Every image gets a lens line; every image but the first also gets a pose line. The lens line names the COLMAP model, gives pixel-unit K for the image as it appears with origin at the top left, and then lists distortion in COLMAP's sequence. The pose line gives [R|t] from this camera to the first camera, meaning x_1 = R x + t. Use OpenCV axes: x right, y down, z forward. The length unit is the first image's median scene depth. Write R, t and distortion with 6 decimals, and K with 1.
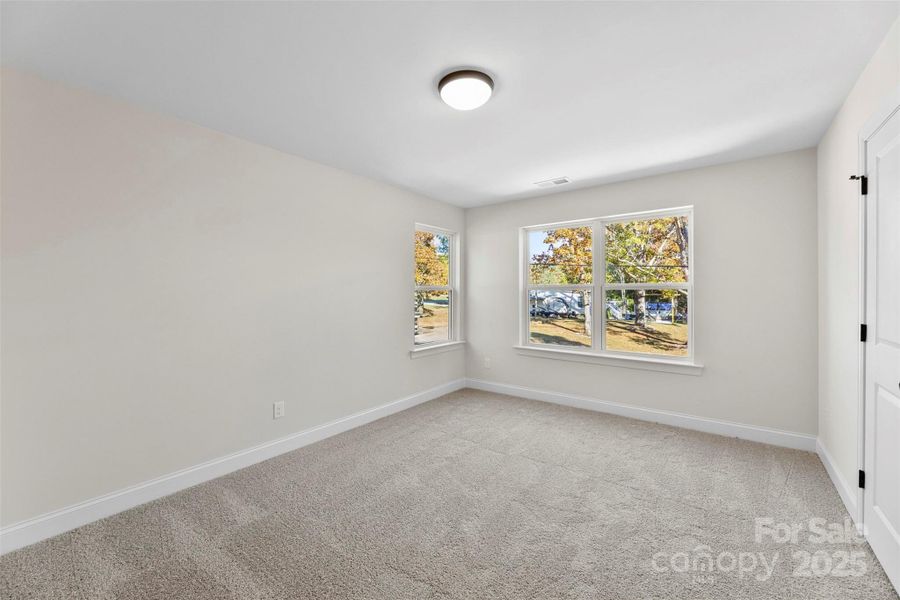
lens RADIAL K [[363.1, 0, 431.1], [0, 363.1, 293.6], [0, 0, 1]] dist [-0.000178, 0.000054]
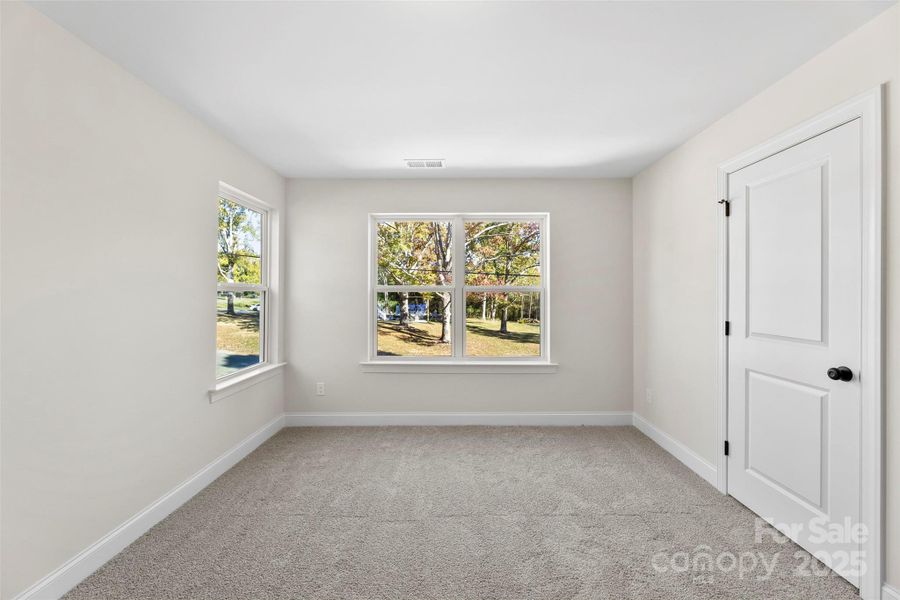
lens RADIAL K [[363.1, 0, 431.1], [0, 363.1, 293.6], [0, 0, 1]] dist [-0.000178, 0.000054]
pose [[0.772485, 0.004095, 0.635020, -0.154037], [-0.000248, 0.999981, -0.006147, -0.000810], [-0.635033, 0.004592, 0.772472, 0.290779]]
